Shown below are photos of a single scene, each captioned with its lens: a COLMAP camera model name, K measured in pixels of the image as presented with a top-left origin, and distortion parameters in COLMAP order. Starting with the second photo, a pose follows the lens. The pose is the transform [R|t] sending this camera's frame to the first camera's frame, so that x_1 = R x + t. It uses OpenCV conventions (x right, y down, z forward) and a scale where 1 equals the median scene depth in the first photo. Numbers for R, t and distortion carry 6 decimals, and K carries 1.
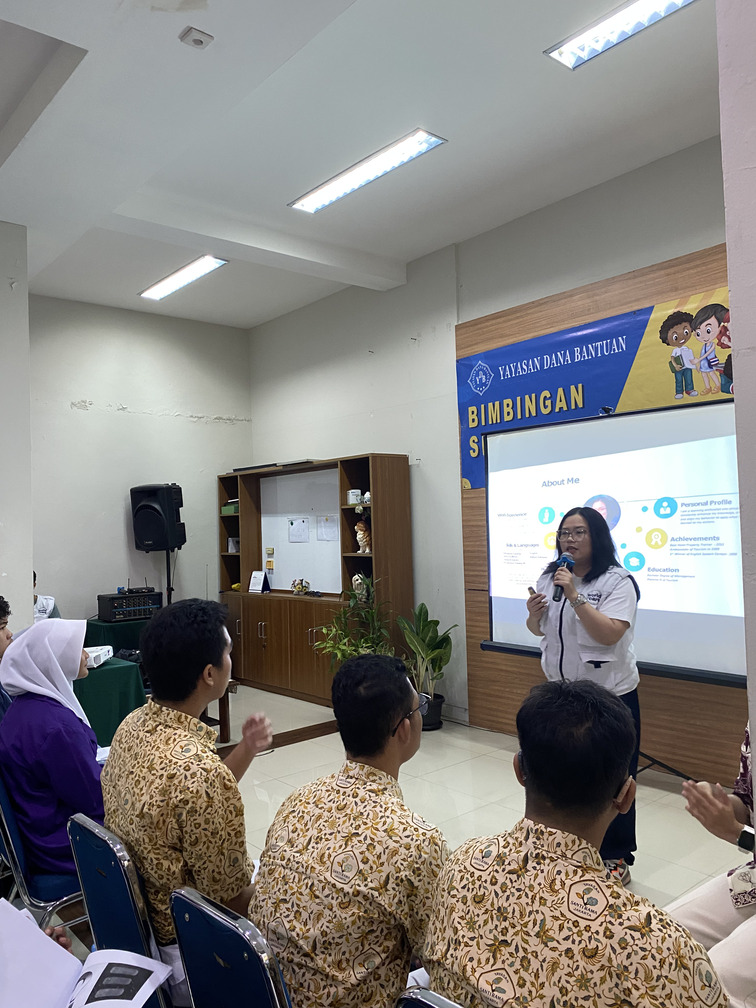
lens RADIAL K [[782.0, 0, 375.3], [0, 782.0, 525.1], [0, 0, 1]] dist [-0.004599, -0.005995]
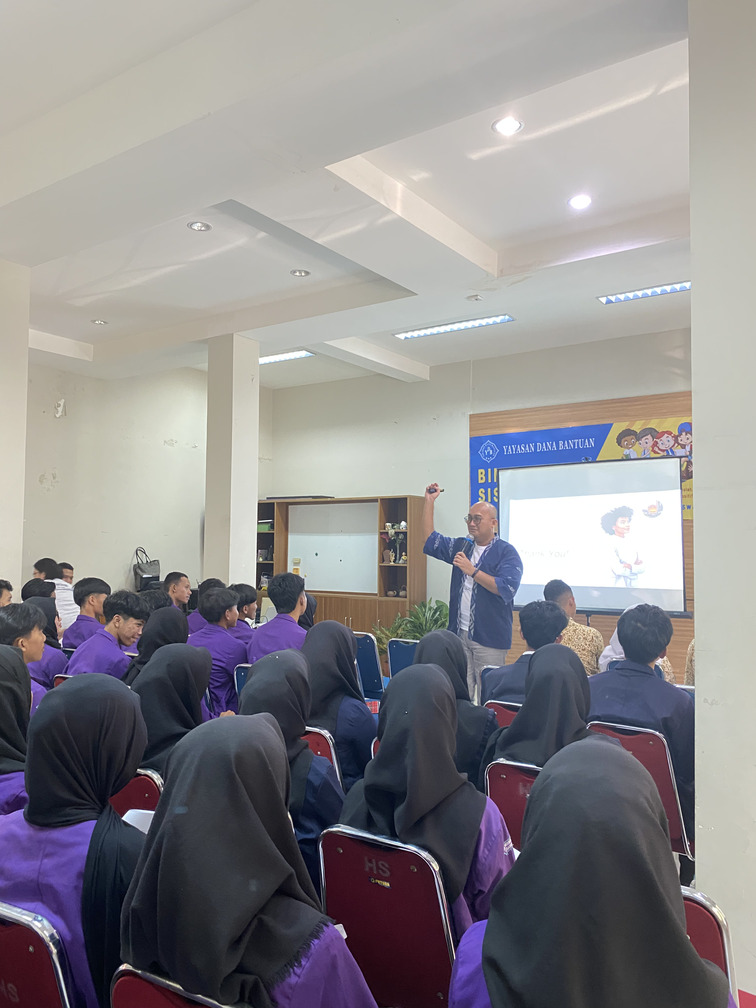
lens RADIAL K [[767.1, 0, 371.8], [0, 767.1, 505.9], [0, 0, 1]] dist [0.000346, -0.000936]
pose [[0.967016, 0.054501, 0.248819, -0.444631], [-0.040785, 0.997368, -0.059952, 0.017181], [-0.251431, 0.047827, 0.966693, -0.380811]]
